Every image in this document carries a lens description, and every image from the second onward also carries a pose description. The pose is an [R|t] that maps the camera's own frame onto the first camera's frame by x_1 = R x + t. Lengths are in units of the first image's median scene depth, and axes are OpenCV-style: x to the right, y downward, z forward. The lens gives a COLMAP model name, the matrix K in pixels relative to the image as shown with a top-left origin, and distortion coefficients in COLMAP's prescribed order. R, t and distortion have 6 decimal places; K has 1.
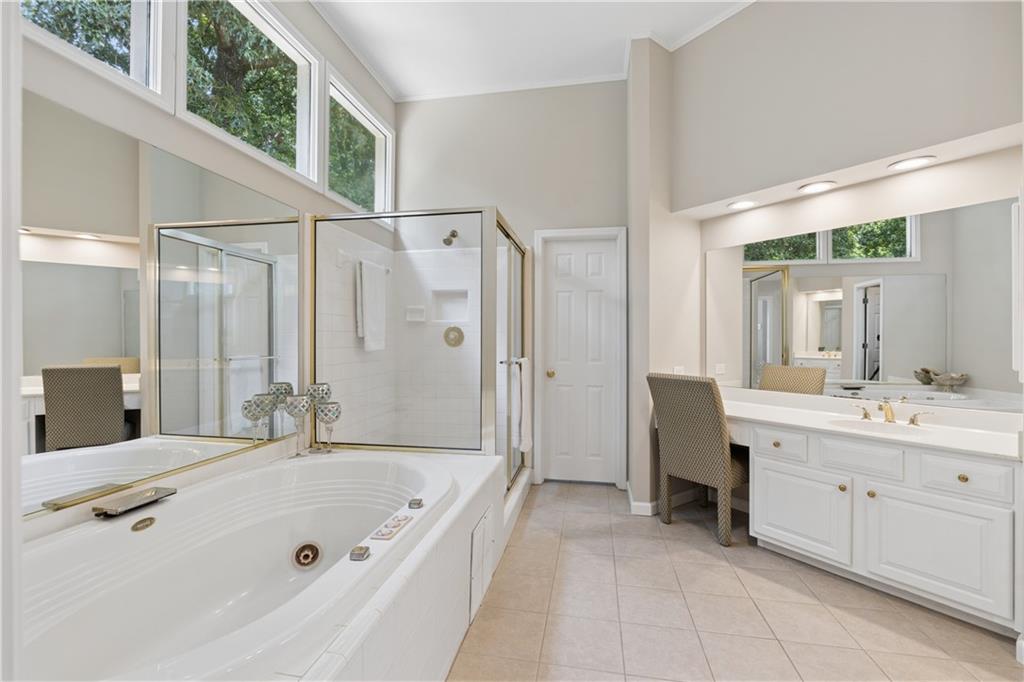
lens RADIAL K [[451.5, 0, 511.4], [0, 451.5, 340.1], [0, 0, 1]] dist [-0.003462, 0.000211]
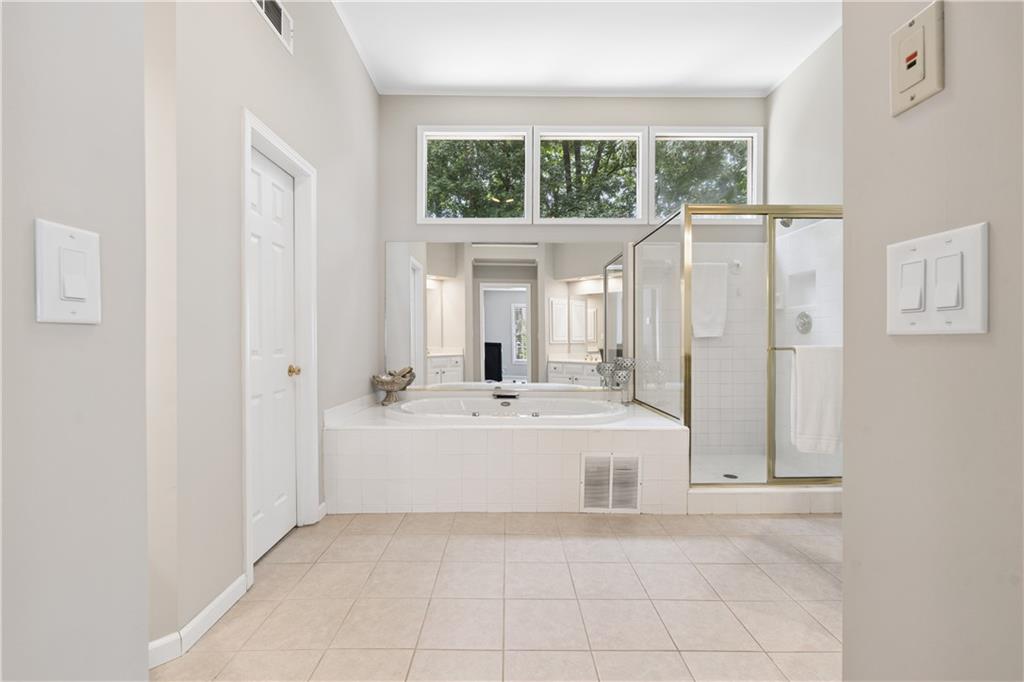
lens RADIAL K [[451.5, 0, 511.8], [0, 451.5, 340.5], [0, 0, 1]] dist [-0.003462, 0.000211]
pose [[0.194072, 0.013486, -0.980895, 0.929535], [0.003866, 0.999887, 0.014512, 0.017009], [0.980980, -0.006608, 0.193998, 0.328277]]
